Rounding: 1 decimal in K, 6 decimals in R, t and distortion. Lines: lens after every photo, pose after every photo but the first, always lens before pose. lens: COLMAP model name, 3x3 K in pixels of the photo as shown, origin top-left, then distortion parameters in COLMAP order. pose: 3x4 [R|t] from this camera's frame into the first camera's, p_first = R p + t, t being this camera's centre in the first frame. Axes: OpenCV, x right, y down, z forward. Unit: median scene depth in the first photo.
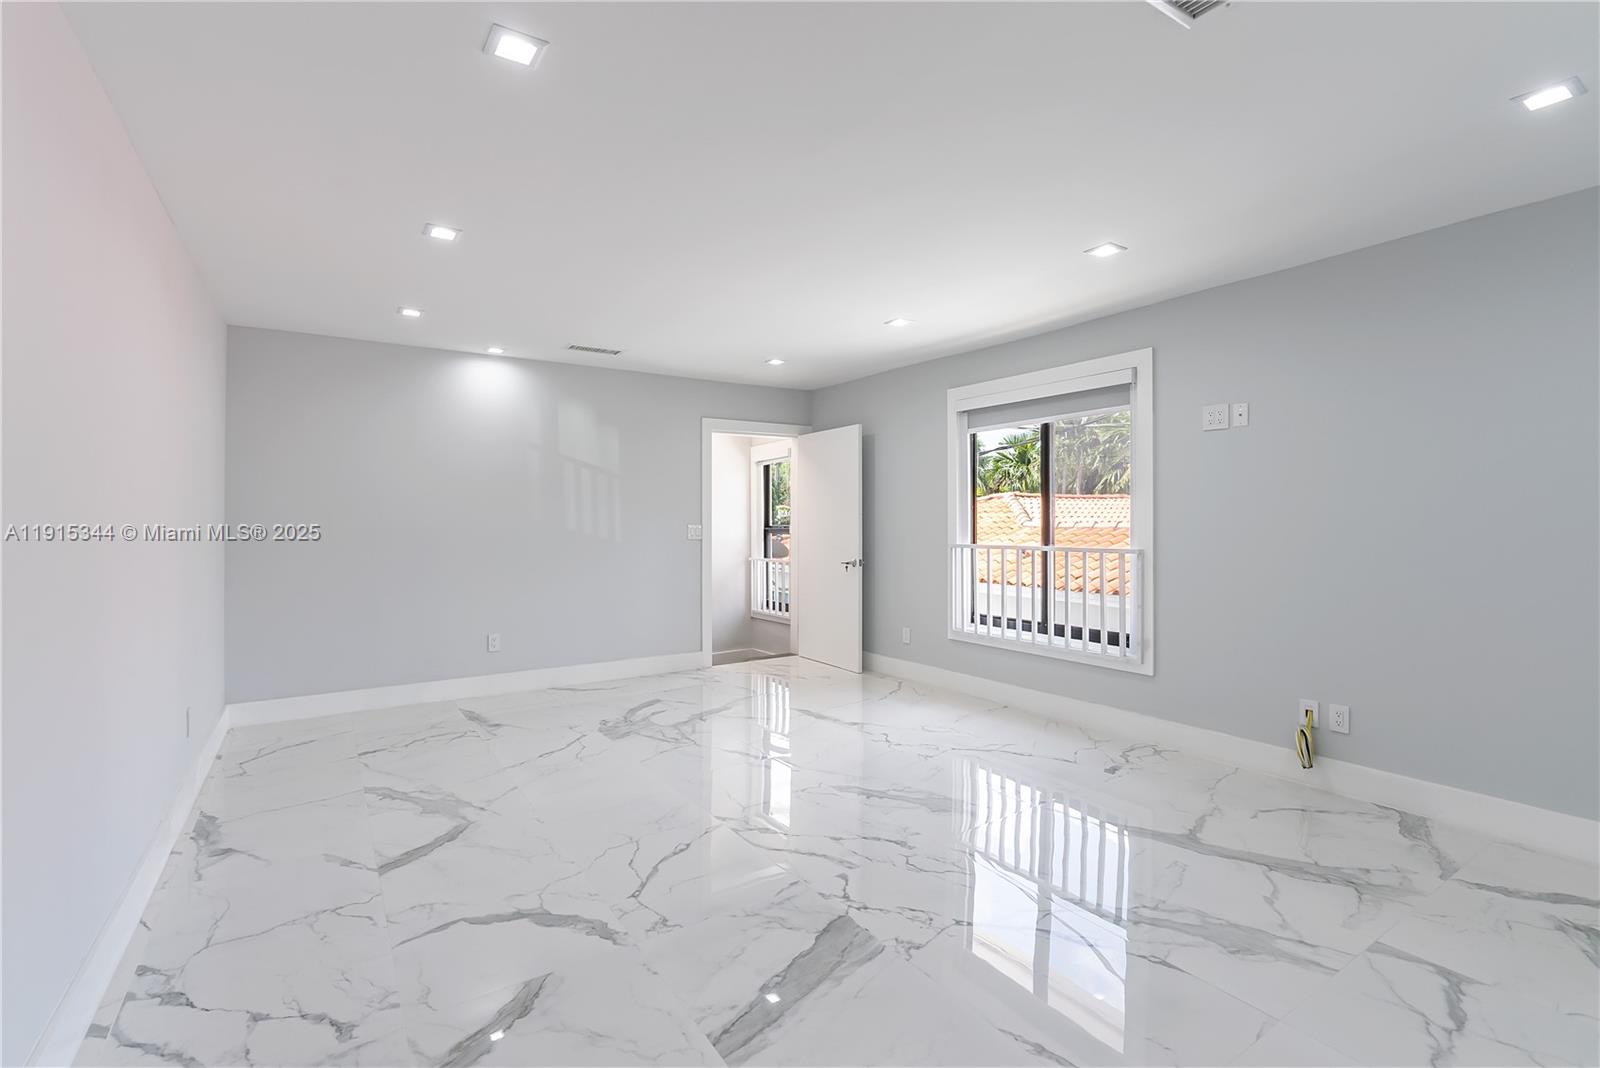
lens RADIAL K [[733.0, 0, 804.9], [0, 733.0, 524.6], [0, 0, 1]] dist [-0.000816, -0.000086]
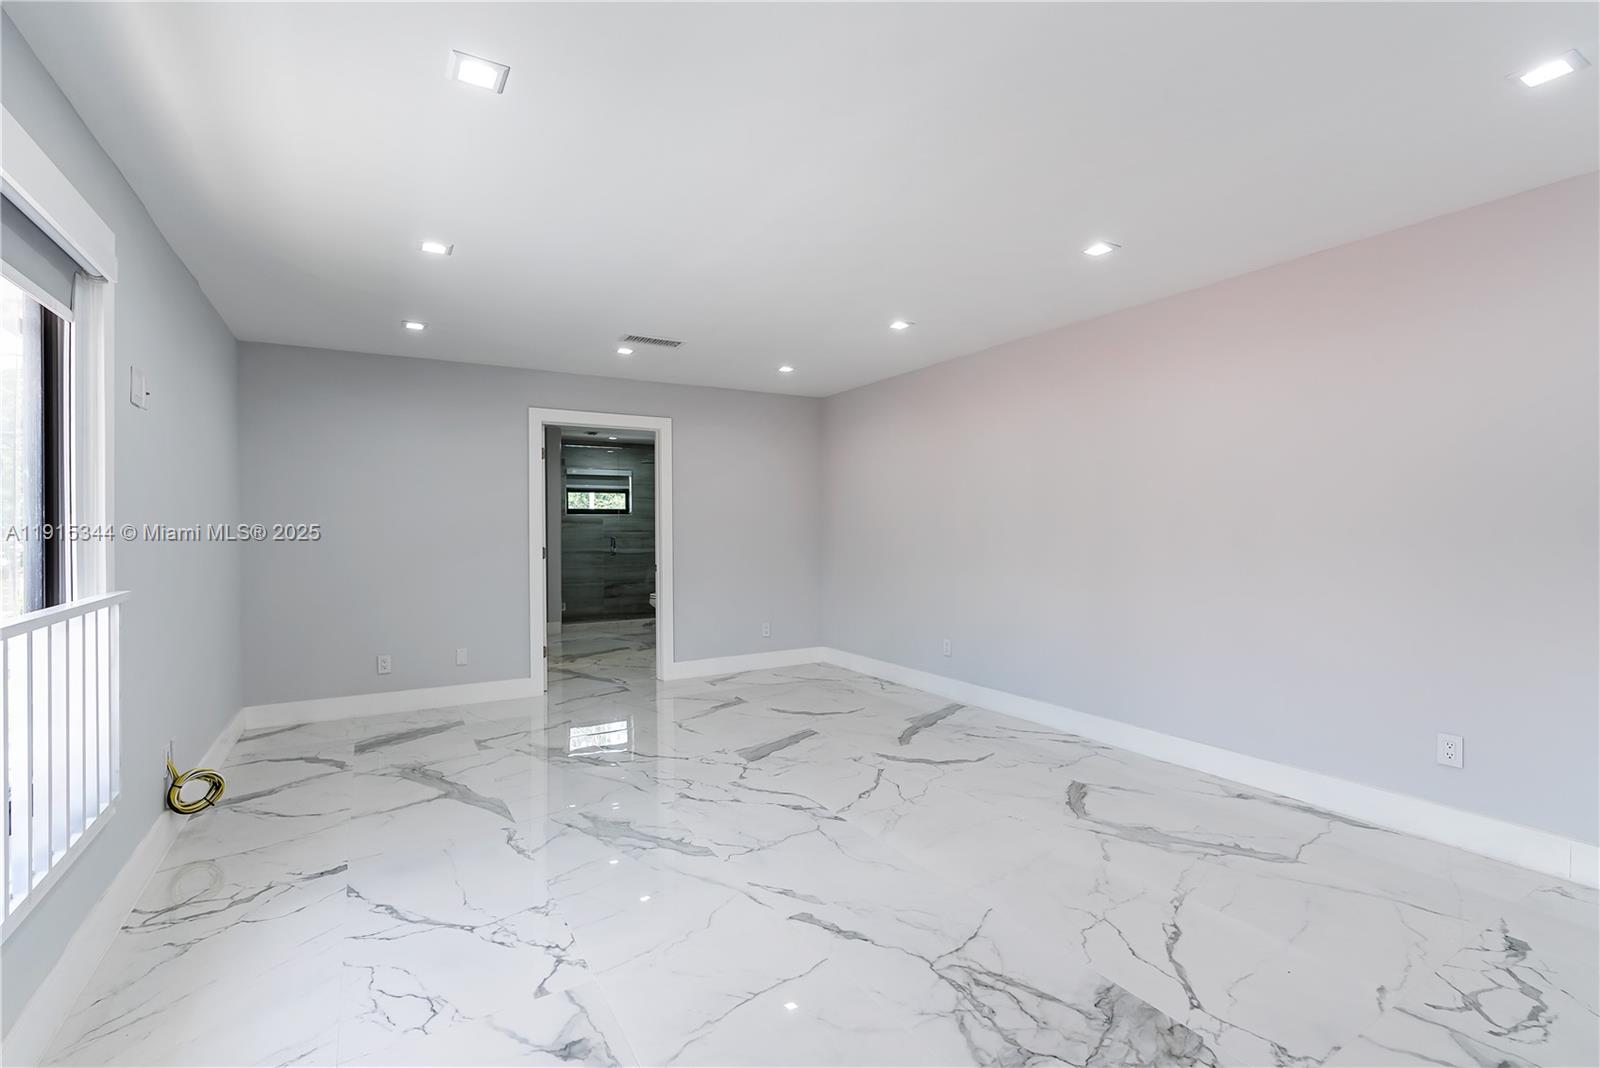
lens RADIAL K [[733.0, 0, 804.9], [0, 733.0, 524.6], [0, 0, 1]] dist [-0.000816, -0.000086]
pose [[-0.998942, 0.012238, 0.044339, -0.128023], [0.012631, 0.999883, 0.008605, -0.022894], [-0.044229, 0.009156, -0.998979, 2.222950]]
